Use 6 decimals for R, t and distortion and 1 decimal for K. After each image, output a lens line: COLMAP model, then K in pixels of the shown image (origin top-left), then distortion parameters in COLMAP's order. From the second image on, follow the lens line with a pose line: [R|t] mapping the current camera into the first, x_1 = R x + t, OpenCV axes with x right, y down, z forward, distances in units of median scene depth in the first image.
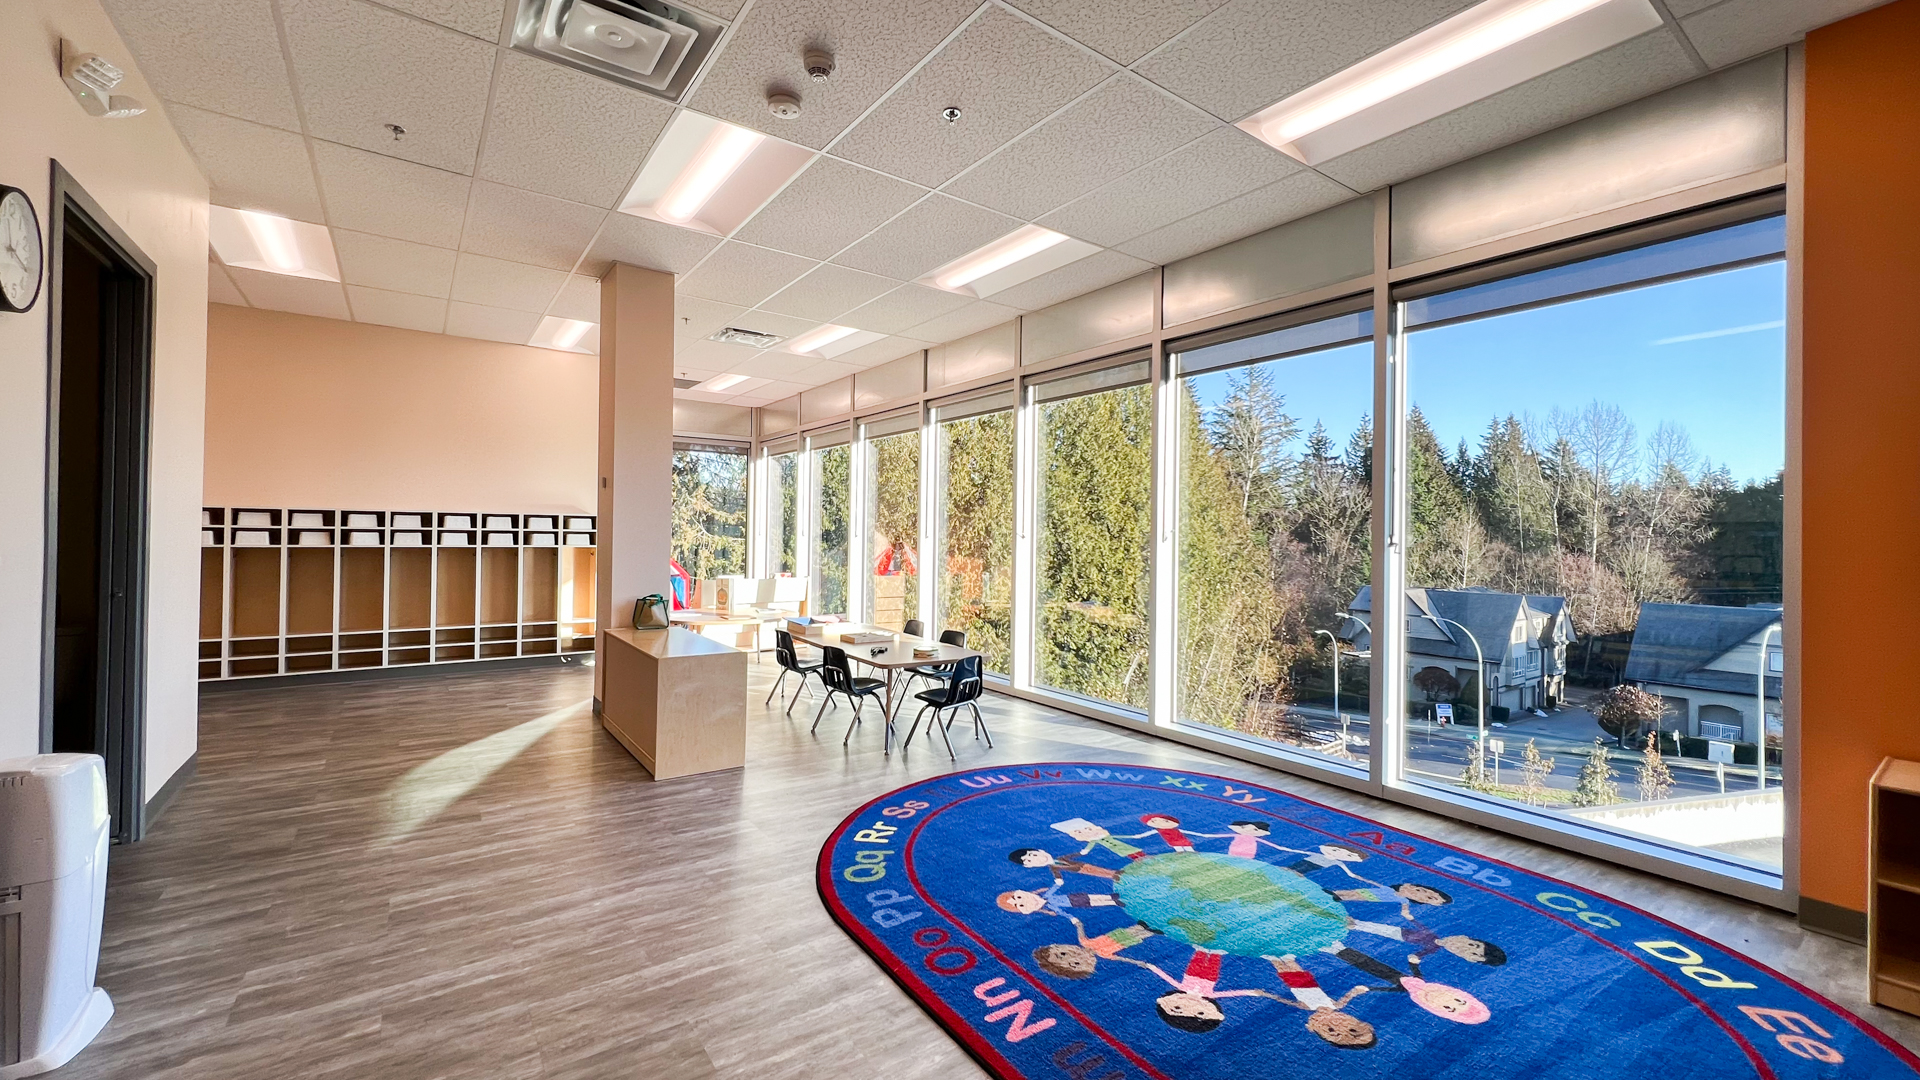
lens RADIAL K [[767.6, 0, 959.4], [0, 767.6, 535.4], [0, 0, 1]] dist [0.003779, 0.000537]
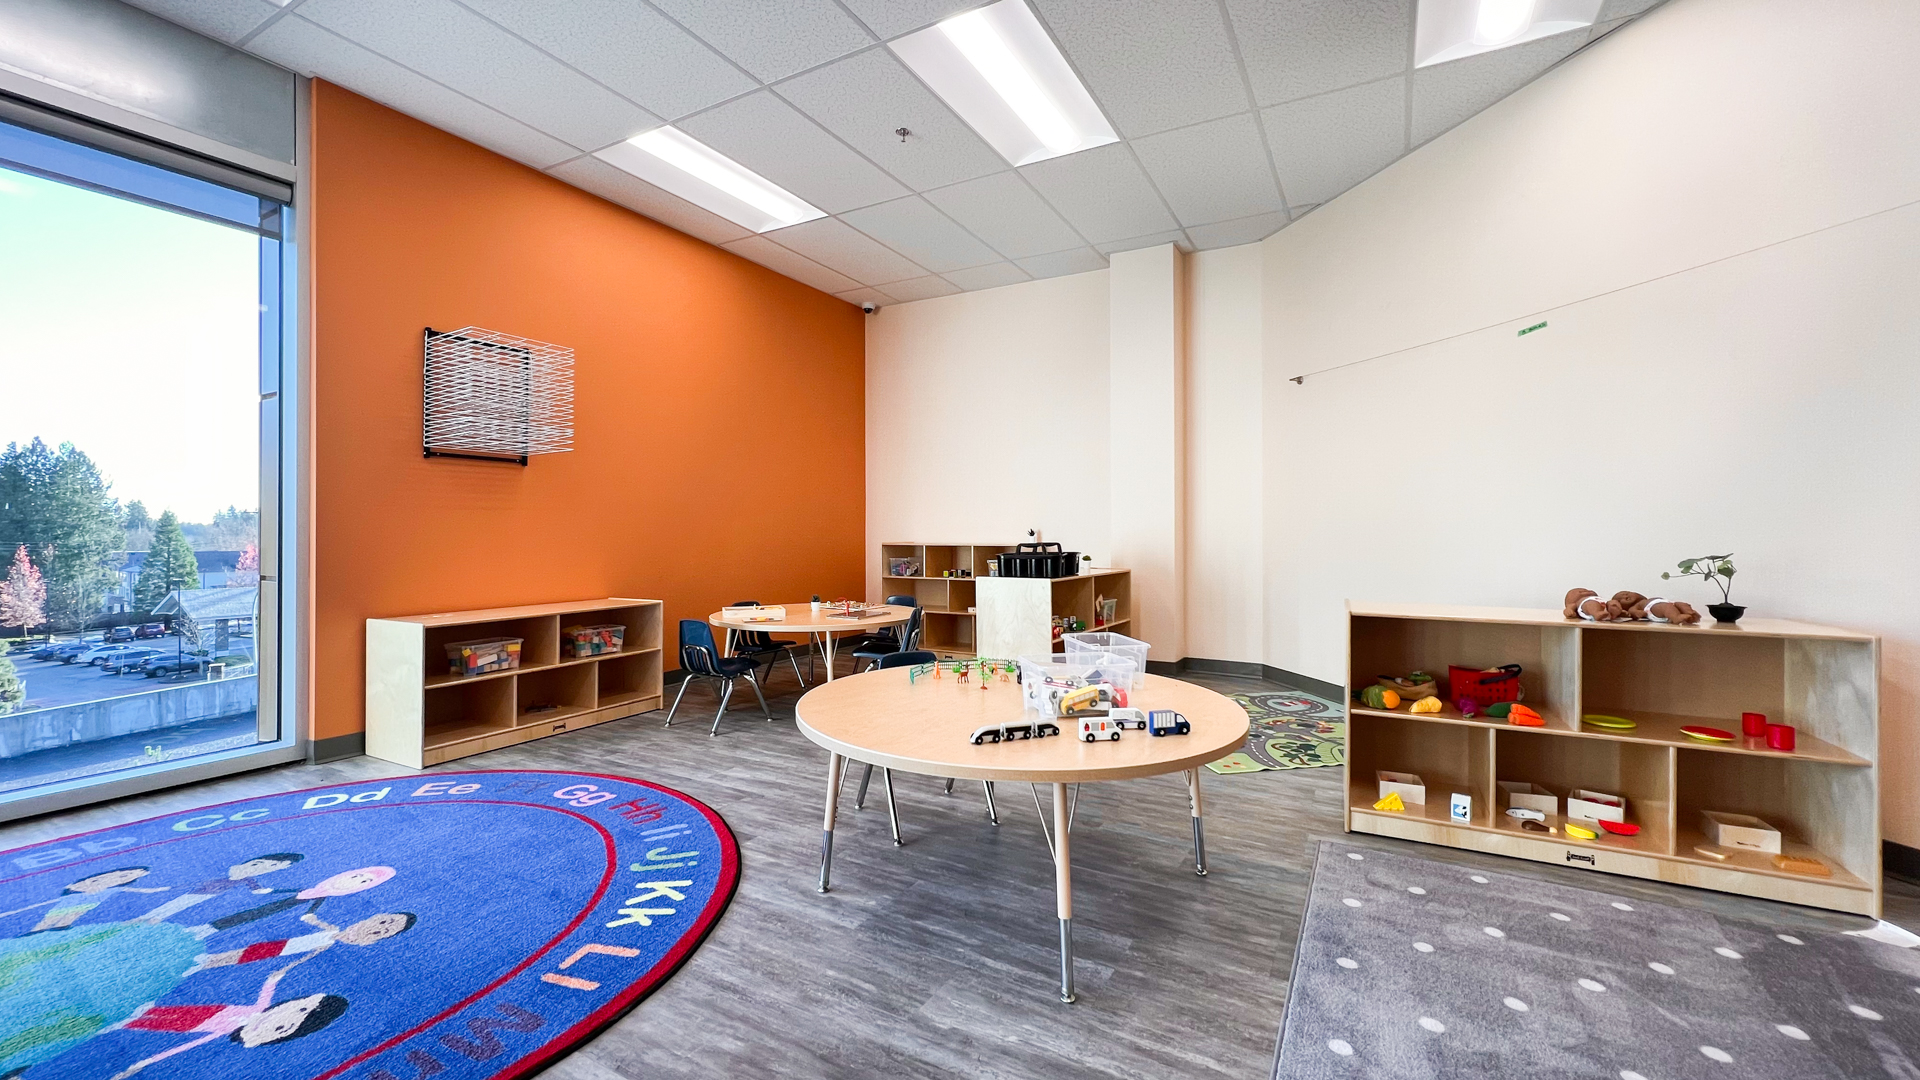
lens RADIAL K [[767.6, 0, 959.0], [0, 767.6, 531.6], [0, 0, 1]] dist [0.003779, 0.000537]
pose [[-0.423894, -0.016992, 0.905552, -0.600590], [-0.009961, 0.999851, 0.014098, 0.094057], [-0.905657, -0.003044, -0.424000, 0.631382]]
